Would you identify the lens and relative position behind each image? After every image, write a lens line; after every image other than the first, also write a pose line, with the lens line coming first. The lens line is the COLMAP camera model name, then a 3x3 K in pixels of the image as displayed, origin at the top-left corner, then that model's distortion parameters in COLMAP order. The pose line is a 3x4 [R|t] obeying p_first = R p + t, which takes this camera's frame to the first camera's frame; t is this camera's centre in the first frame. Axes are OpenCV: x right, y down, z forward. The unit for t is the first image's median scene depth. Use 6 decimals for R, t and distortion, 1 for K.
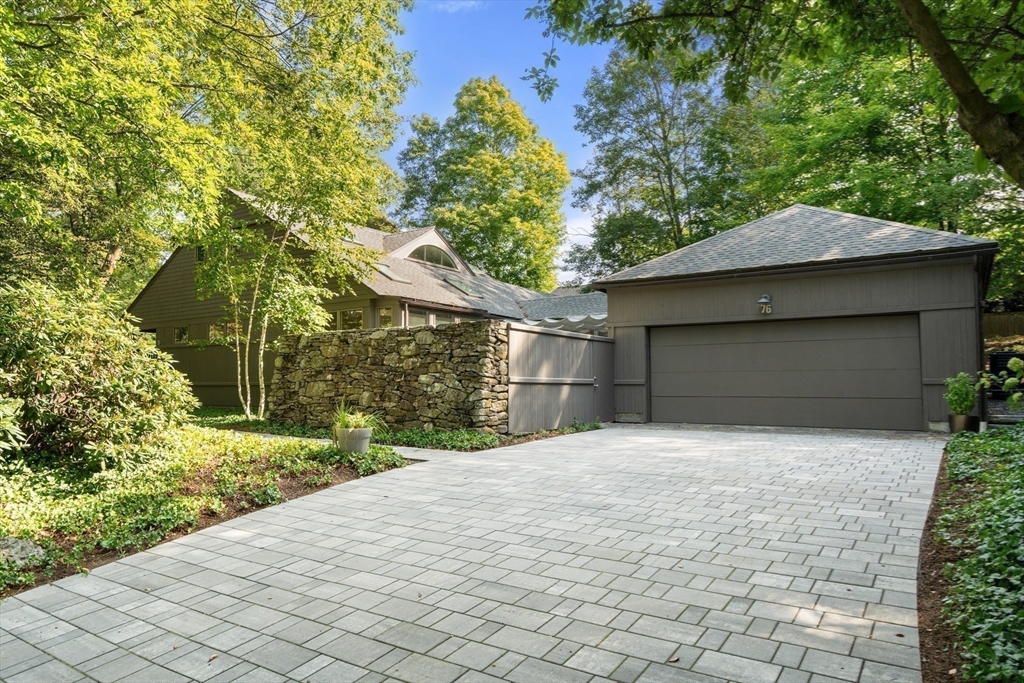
lens RADIAL K [[651.4, 0, 512.0], [0, 651.4, 341.5], [0, 0, 1]] dist [0.000594, 0.000104]
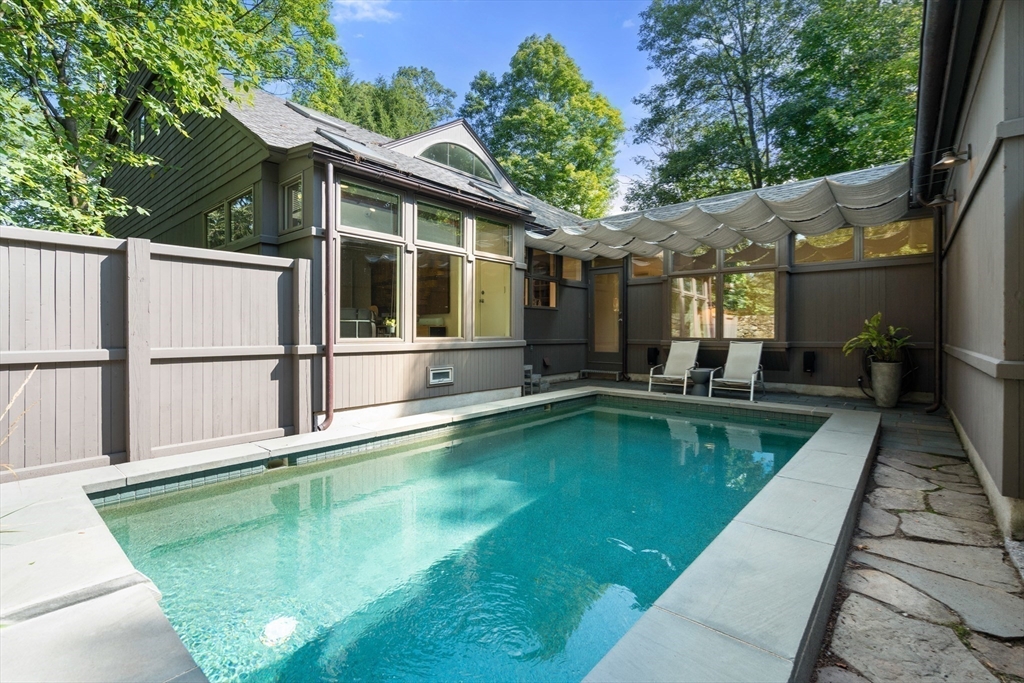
lens RADIAL K [[455.6, 0, 512.0], [0, 455.6, 341.5], [0, 0, 1]] dist [0.034390, 0.000067]
pose [[0.993730, 0.003218, -0.111759, -0.003923], [0.007449, 0.995459, 0.094902, 0.010468], [0.111557, -0.095139, 0.989193, 0.261375]]
